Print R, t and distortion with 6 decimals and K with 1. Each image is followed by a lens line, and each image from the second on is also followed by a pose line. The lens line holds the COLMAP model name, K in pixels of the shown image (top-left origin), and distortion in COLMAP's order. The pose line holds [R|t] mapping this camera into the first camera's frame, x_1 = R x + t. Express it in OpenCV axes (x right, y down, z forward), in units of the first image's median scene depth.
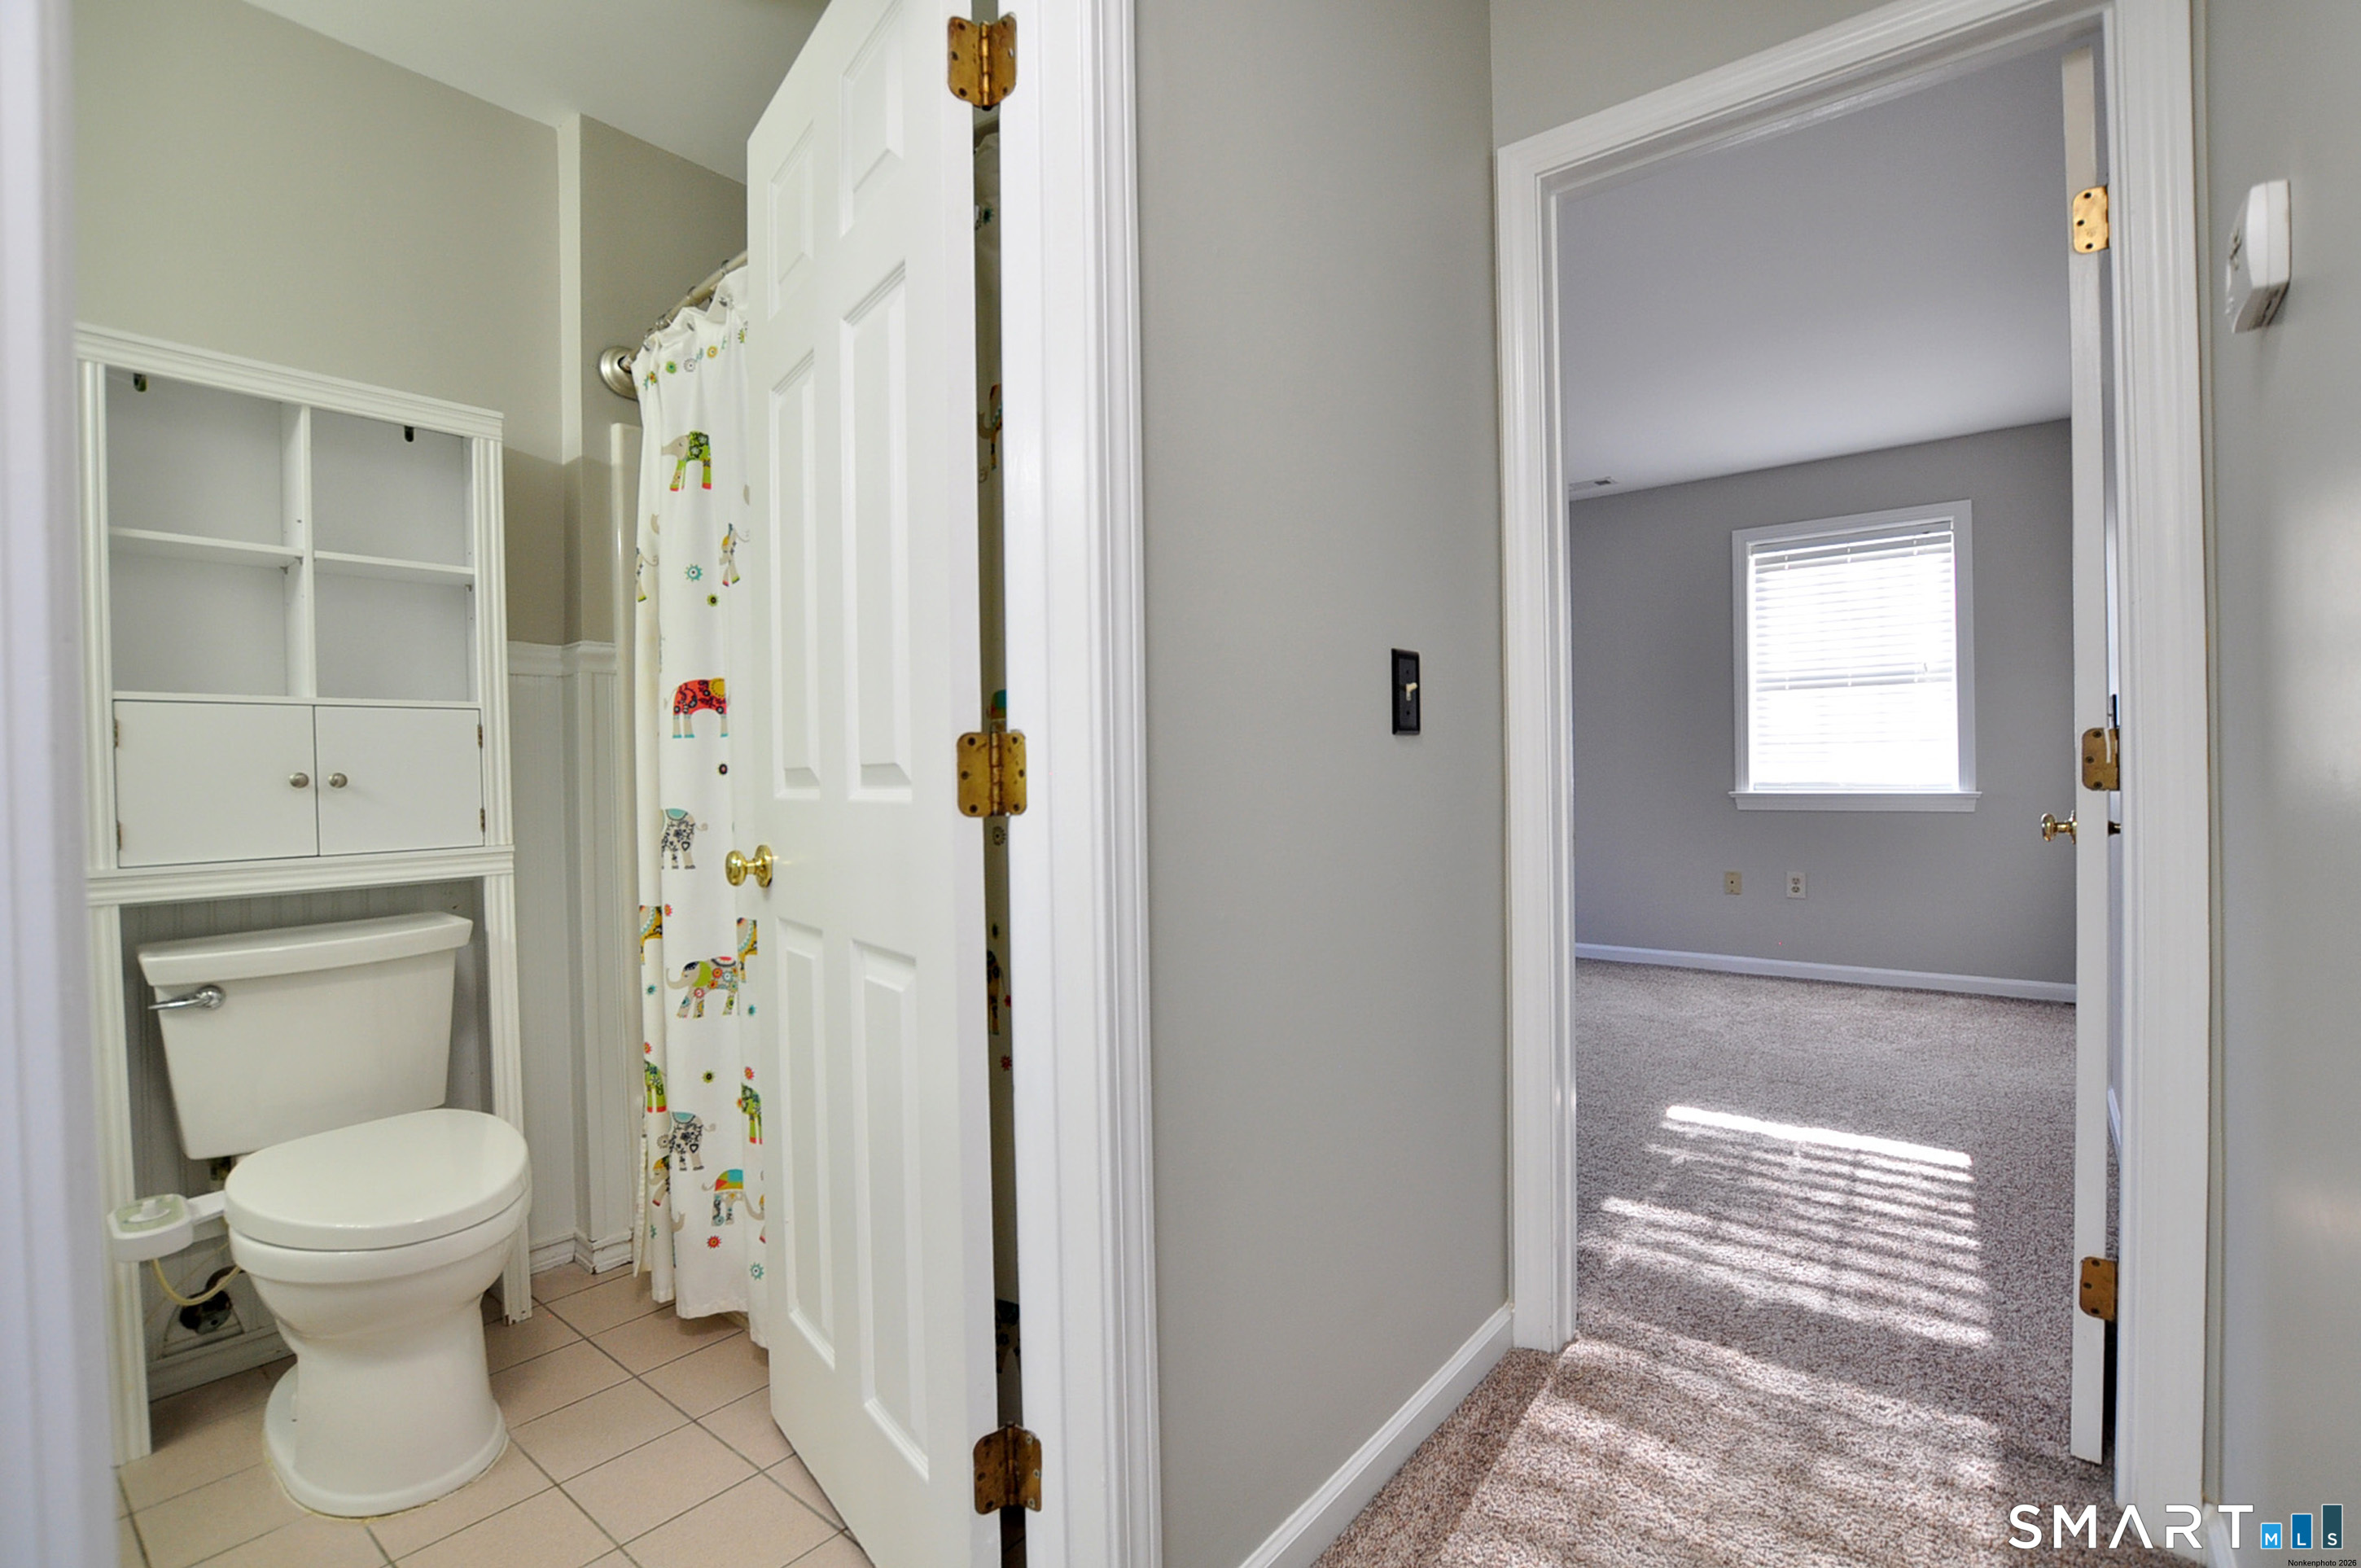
lens RADIAL K [[1062.8, 0, 1207.9], [0, 1062.8, 794.6], [0, 0, 1]] dist [-0.021804, 0.000220]
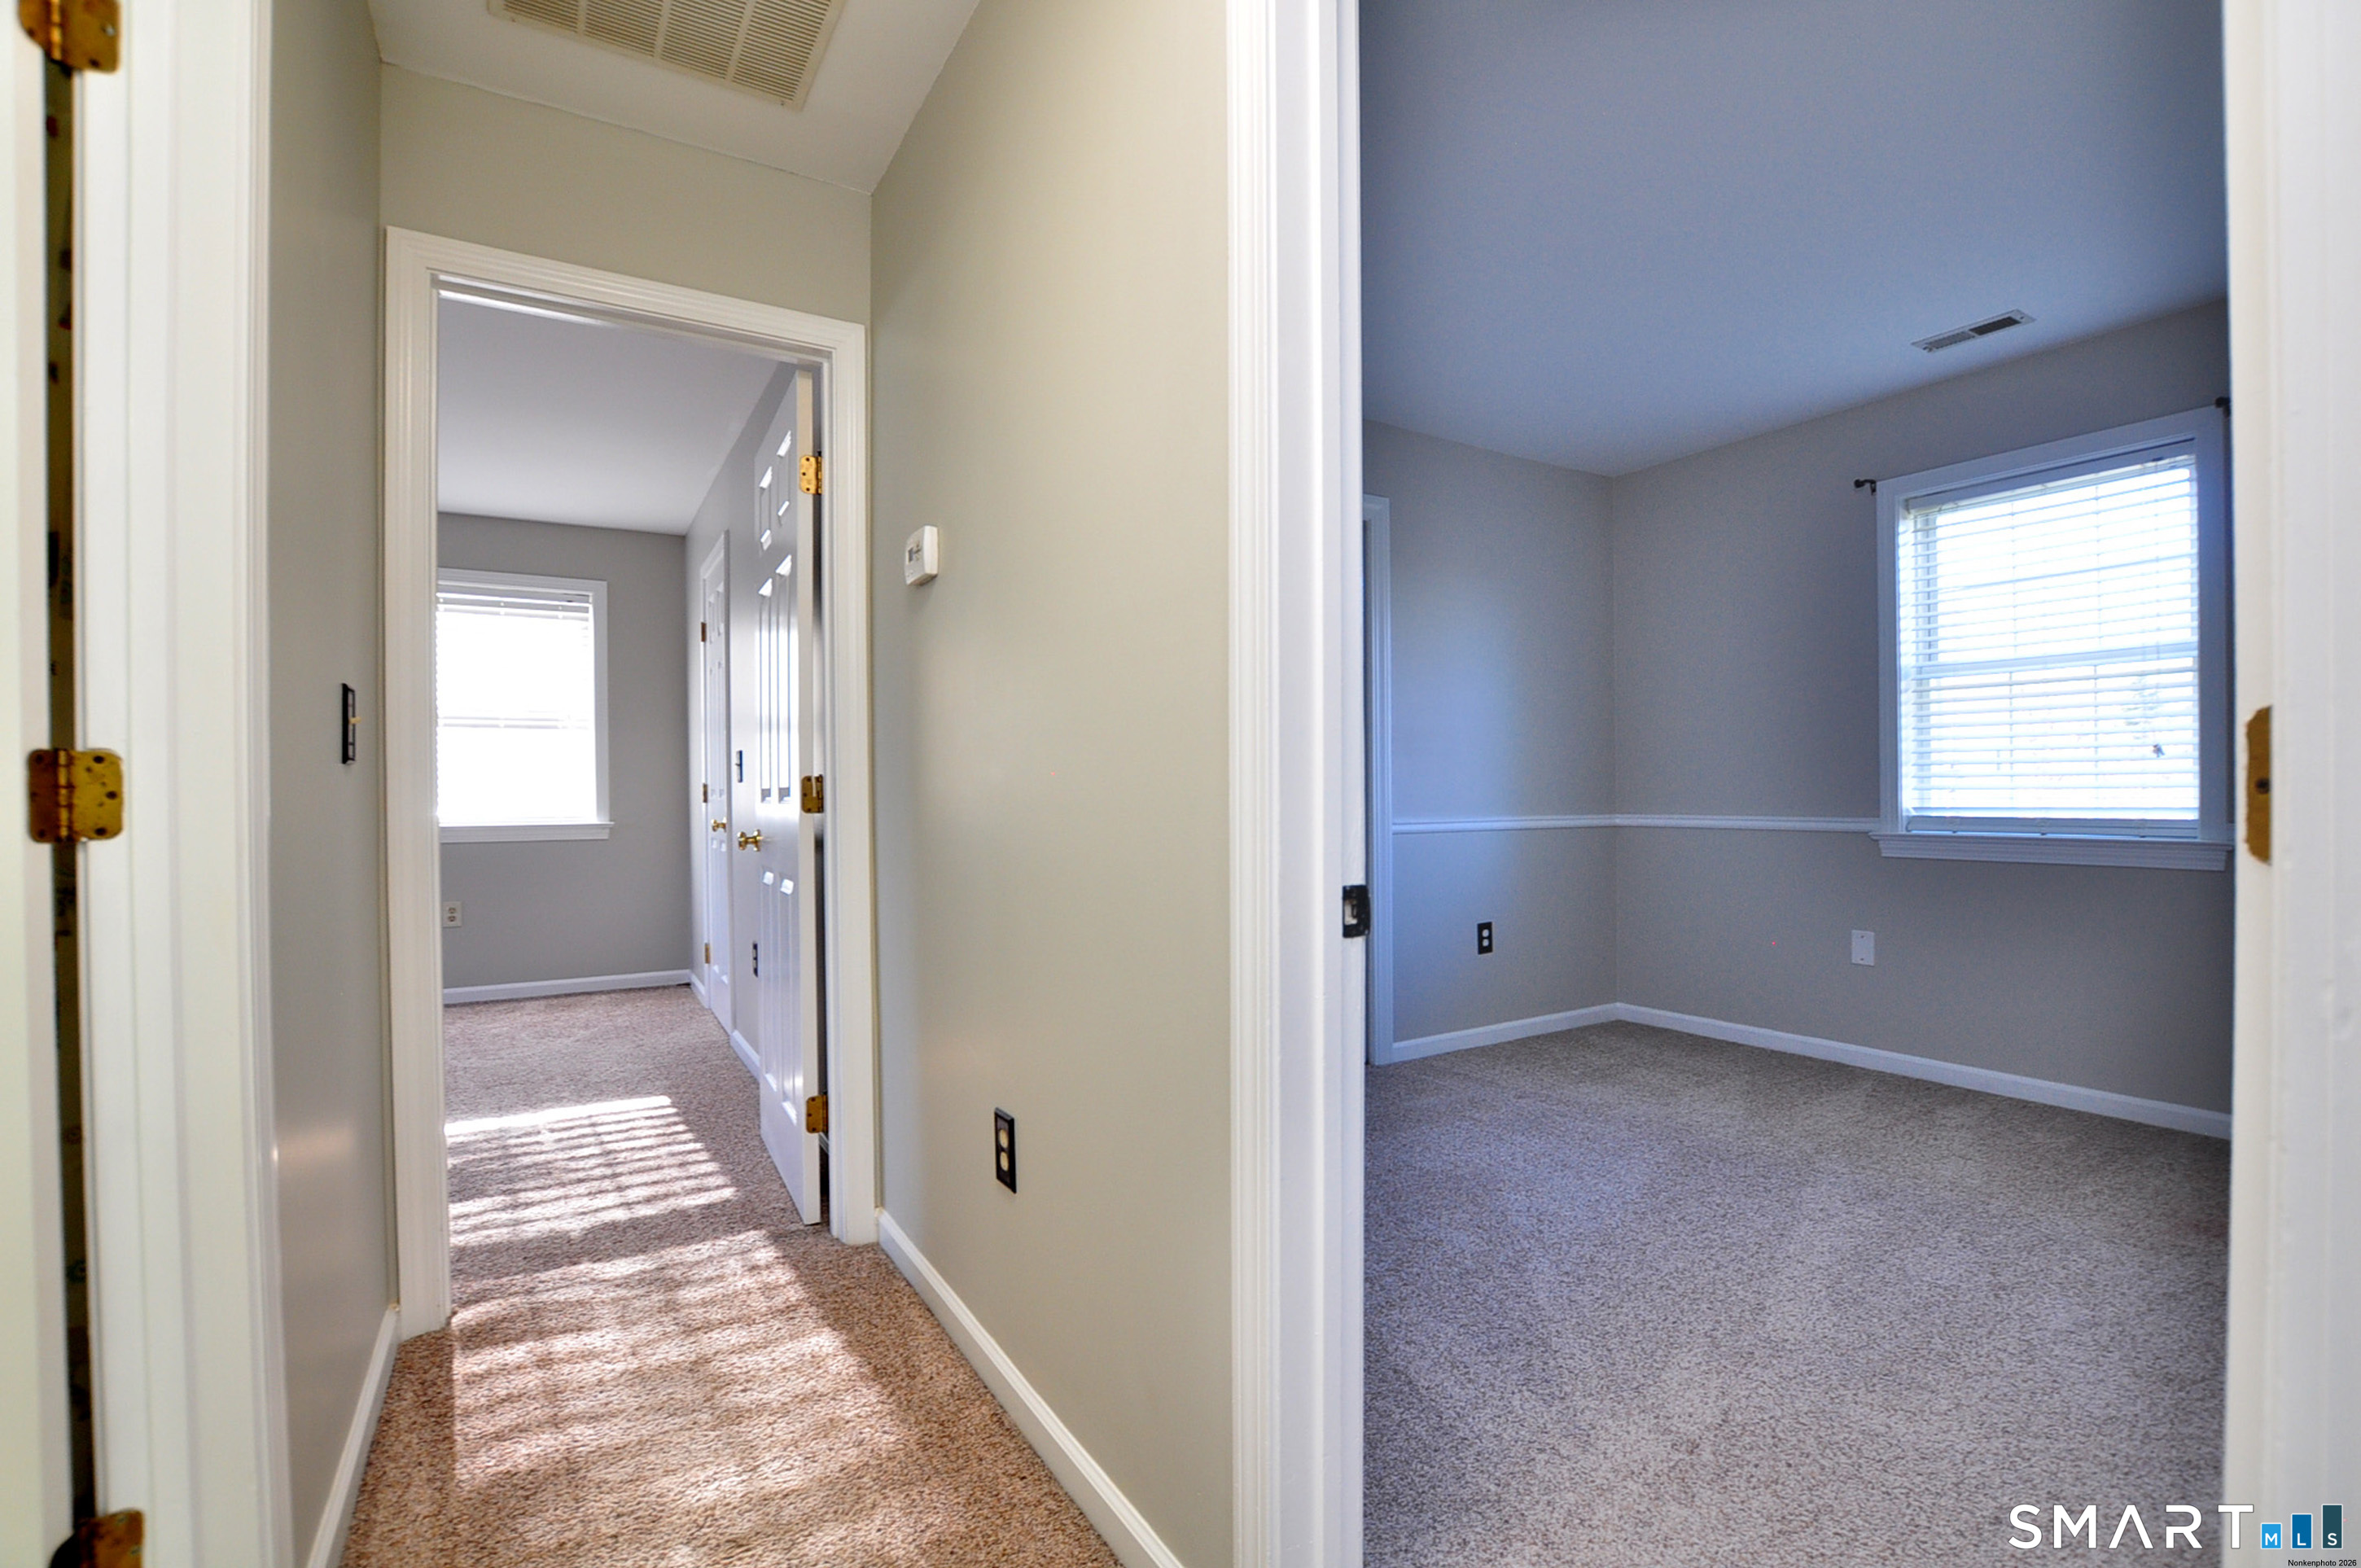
lens RADIAL K [[1062.8, 0, 1207.9], [0, 1062.8, 794.6], [0, 0, 1]] dist [-0.021804, 0.000220]
pose [[0.332757, 0.010000, 0.942960, -0.431755], [0.023671, 0.999540, -0.018953, 0.011636], [-0.942716, 0.028627, 0.332367, -0.129097]]
